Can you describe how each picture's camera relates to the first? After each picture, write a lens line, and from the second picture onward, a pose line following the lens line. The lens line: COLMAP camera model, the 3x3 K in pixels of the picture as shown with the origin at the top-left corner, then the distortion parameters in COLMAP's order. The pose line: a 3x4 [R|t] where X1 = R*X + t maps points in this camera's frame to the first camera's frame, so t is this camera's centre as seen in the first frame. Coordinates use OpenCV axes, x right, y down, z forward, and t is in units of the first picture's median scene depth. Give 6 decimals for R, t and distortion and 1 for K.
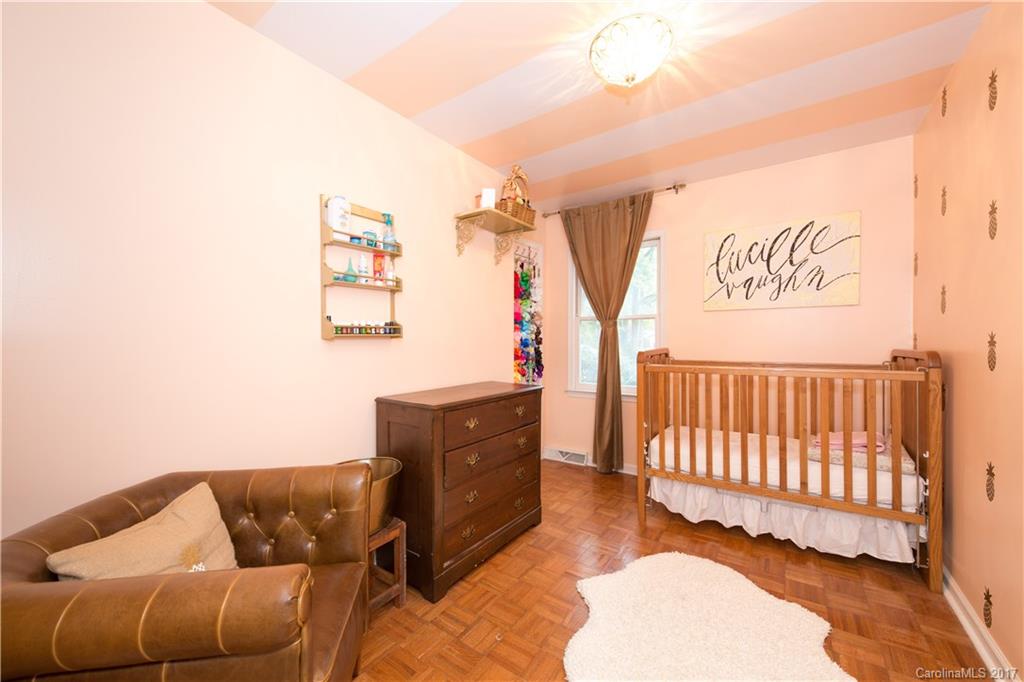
lens RADIAL K [[385.6, 0, 512.0], [0, 385.6, 341.0], [0, 0, 1]] dist [-0.001360, -0.000278]
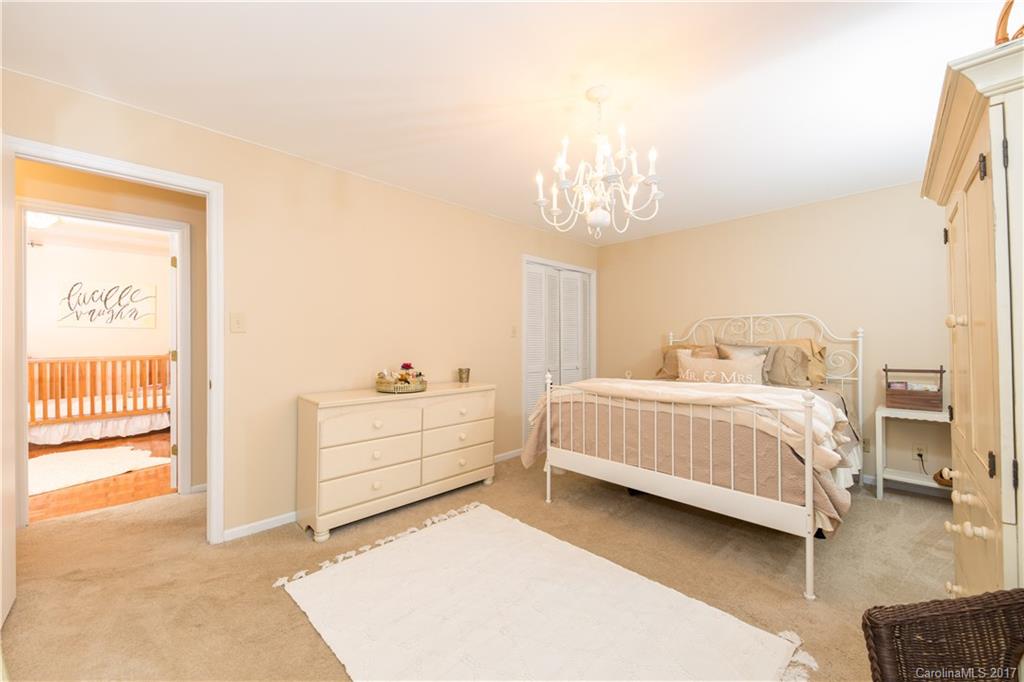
lens RADIAL K [[397.7, 0, 512.0], [0, 397.7, 341.0], [0, 0, 1]] dist [-0.001151, -0.000210]
pose [[0.170826, 0.005261, 0.985287, -0.881024], [0.004352, 0.999972, -0.006094, 0.000517], [-0.985292, 0.005329, 0.170798, -1.251726]]
